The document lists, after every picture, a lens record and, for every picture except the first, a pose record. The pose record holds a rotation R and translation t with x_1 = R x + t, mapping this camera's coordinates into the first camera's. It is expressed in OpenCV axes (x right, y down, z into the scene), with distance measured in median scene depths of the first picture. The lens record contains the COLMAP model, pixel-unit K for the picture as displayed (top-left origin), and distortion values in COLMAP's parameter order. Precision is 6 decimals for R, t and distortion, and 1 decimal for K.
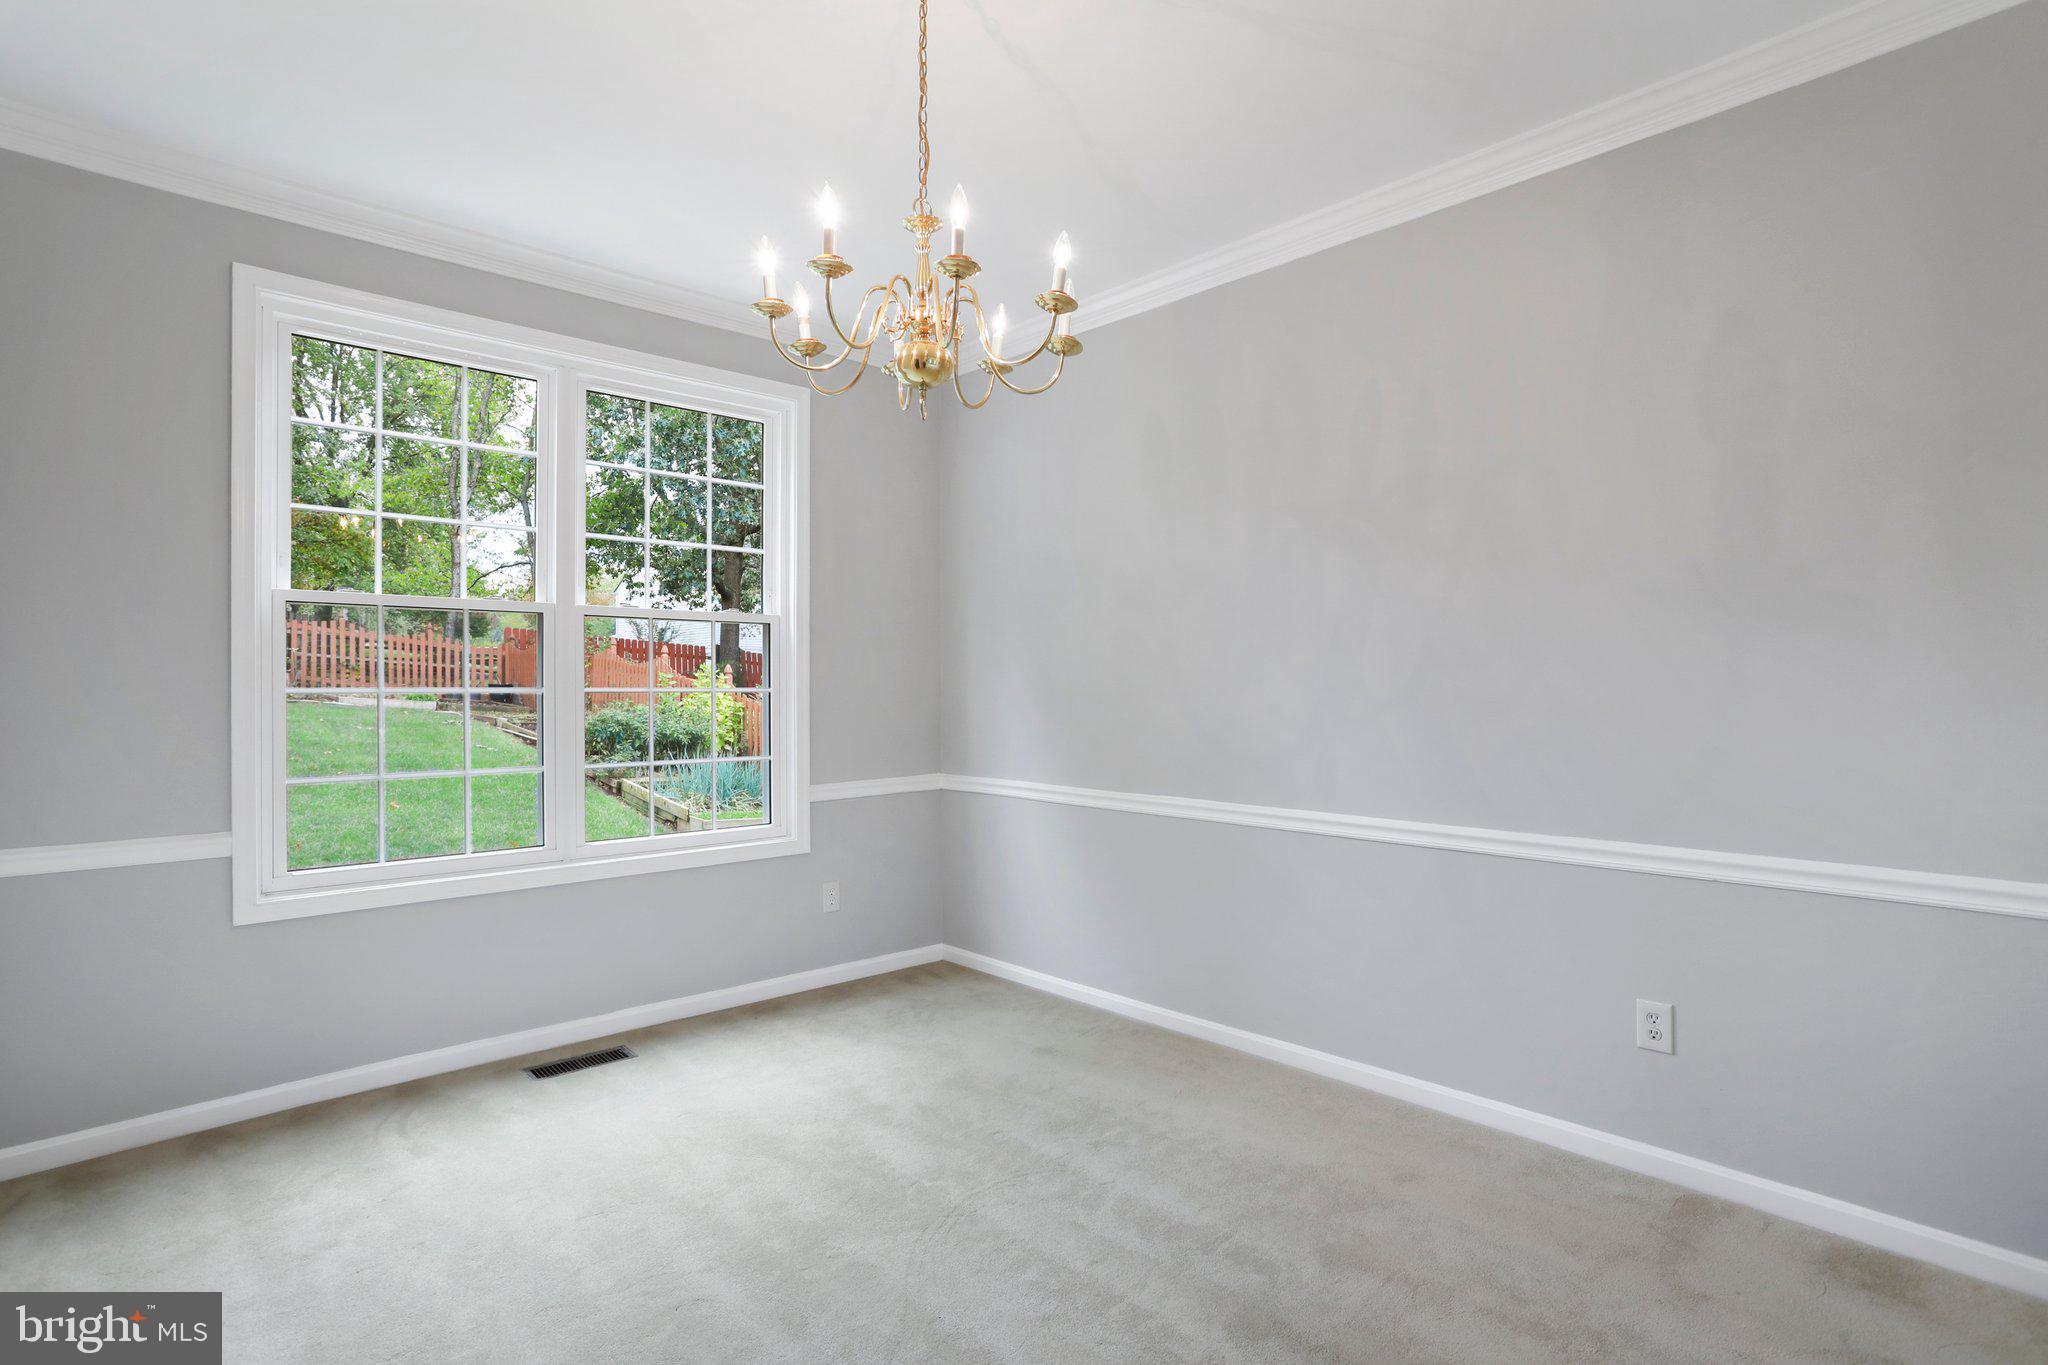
lens RADIAL K [[985.5, 0, 1018.2], [0, 985.5, 688.3], [0, 0, 1]] dist [-0.042427, 0.013218]
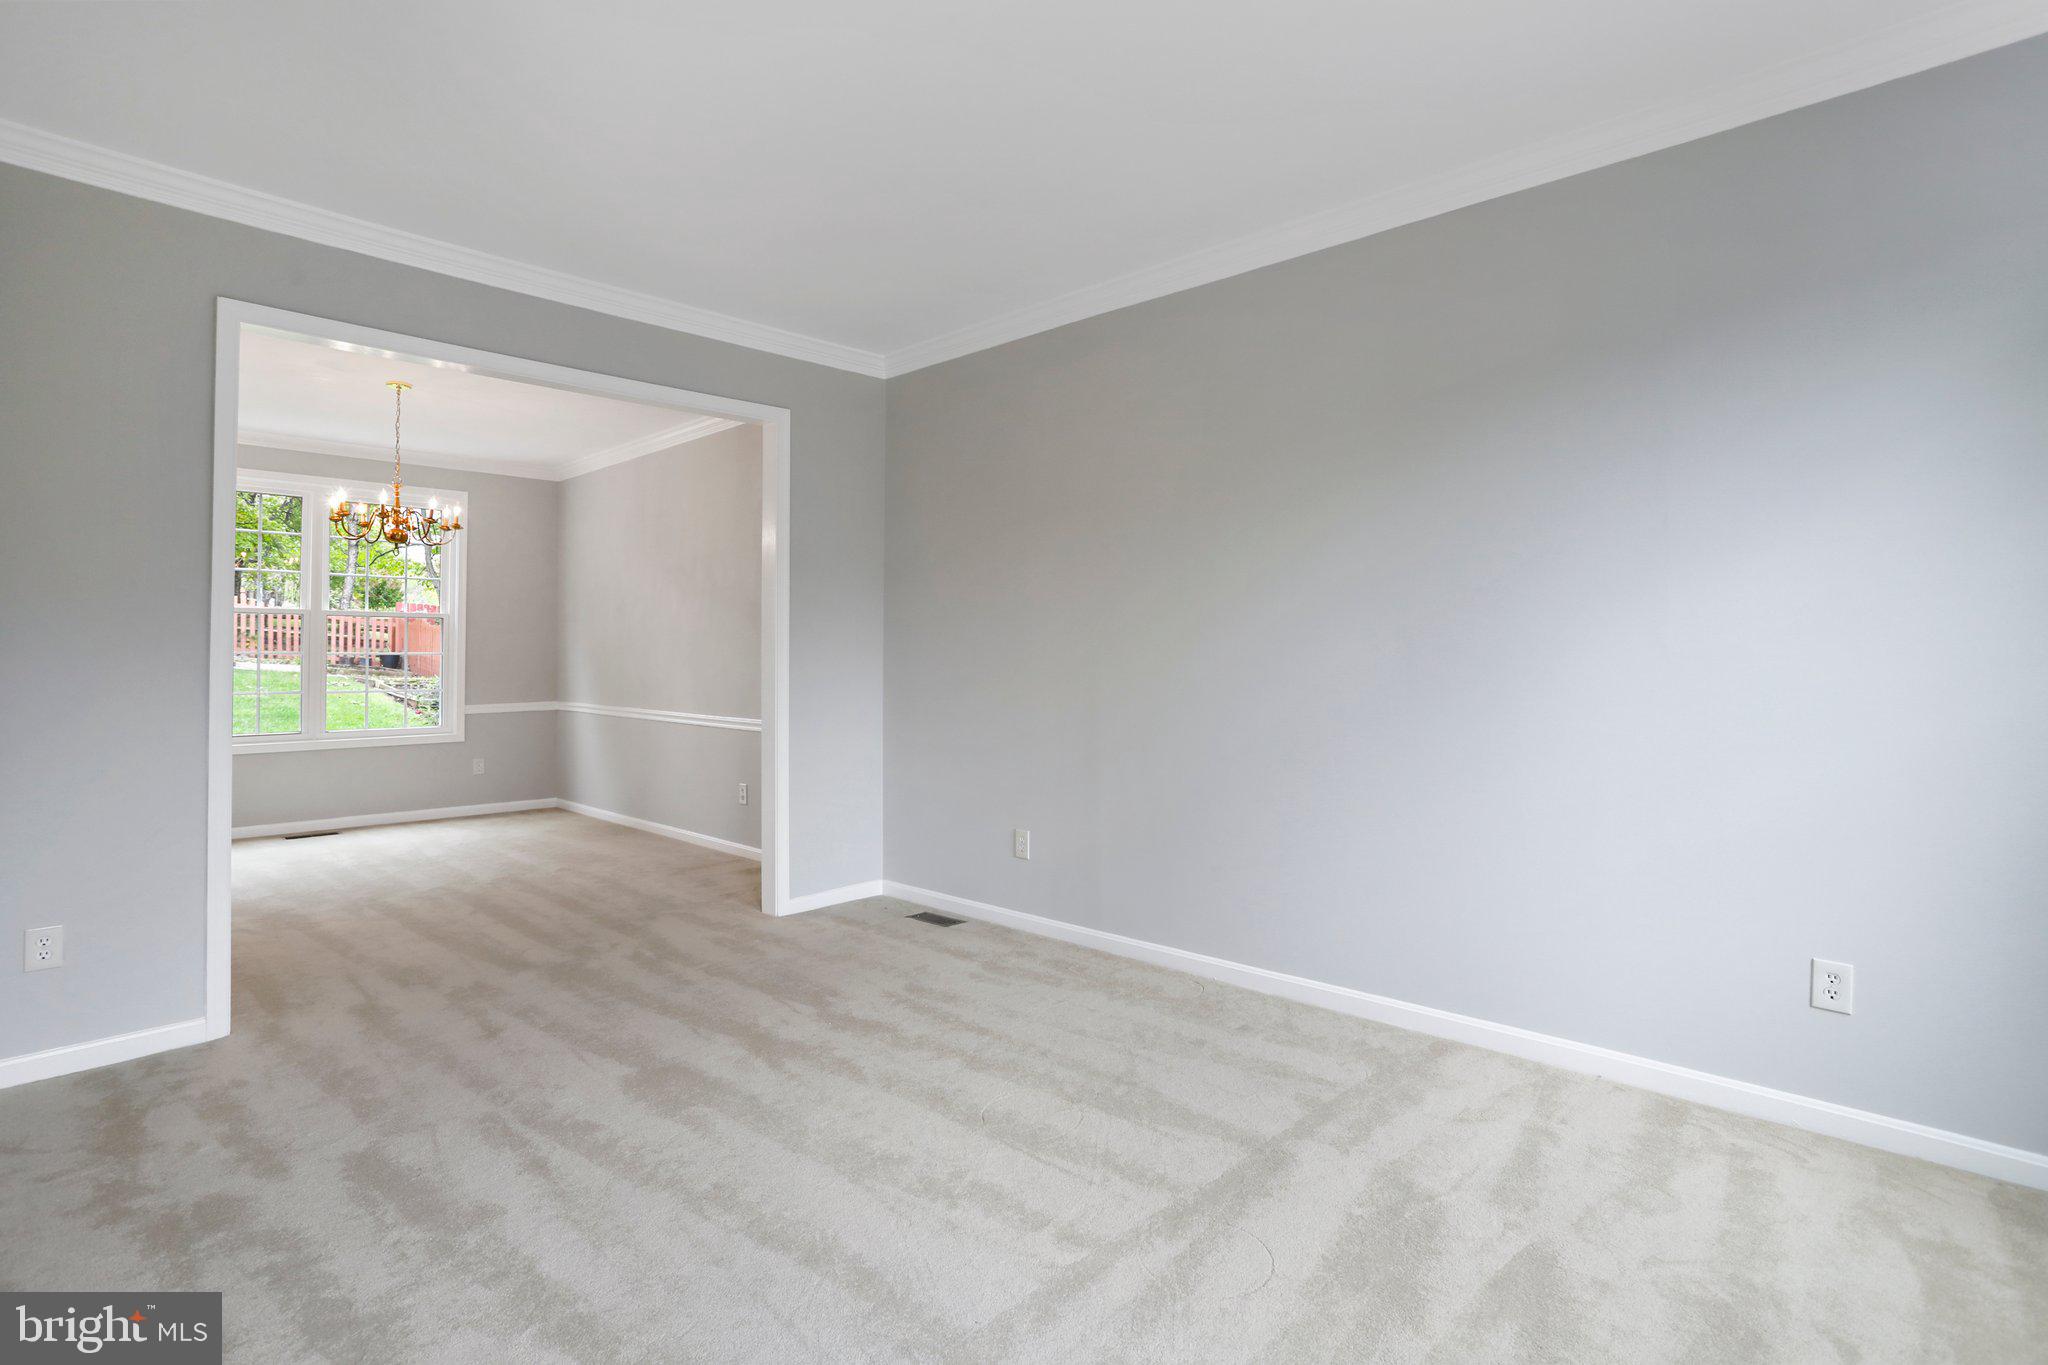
lens RADIAL K [[985.5, 0, 1030.2], [0, 985.5, 674.7], [0, 0, 1]] dist [-0.042427, 0.013218]
pose [[0.998057, 0.003321, 0.062214, 0.183465], [-0.004260, 0.999879, 0.014968, 0.002746], [-0.062157, -0.015204, 0.997951, -0.219992]]
